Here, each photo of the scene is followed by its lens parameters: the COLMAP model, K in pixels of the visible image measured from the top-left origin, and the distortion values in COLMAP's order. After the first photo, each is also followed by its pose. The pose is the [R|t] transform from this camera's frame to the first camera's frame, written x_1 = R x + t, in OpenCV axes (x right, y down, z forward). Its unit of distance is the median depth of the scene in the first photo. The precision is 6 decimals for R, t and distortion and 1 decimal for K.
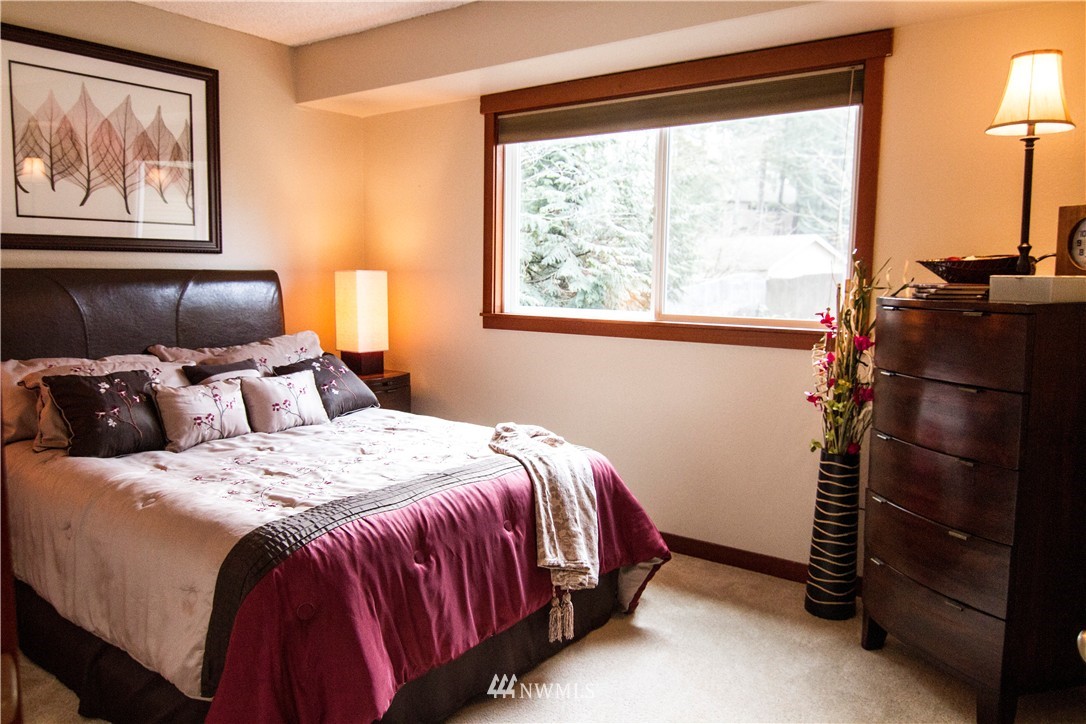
lens RADIAL K [[769.9, 0, 543.8], [0, 769.9, 361.2], [0, 0, 1]] dist [0.006501, -0.022031]
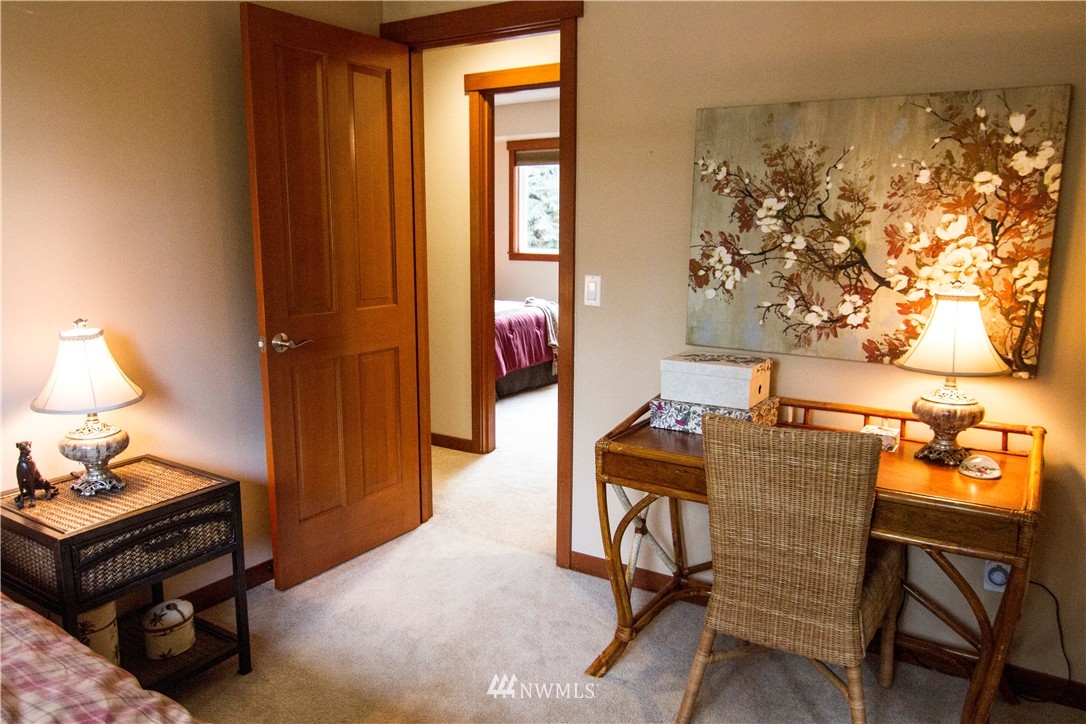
lens RADIAL K [[769.9, 0, 544.3], [0, 769.9, 361.9], [0, 0, 1]] dist [0.006501, -0.022031]
pose [[0.998705, -0.014425, 0.048788, -0.147966], [0.011155, 0.997715, 0.066641, 0.142526], [-0.049637, -0.066010, 0.996584, -1.624971]]
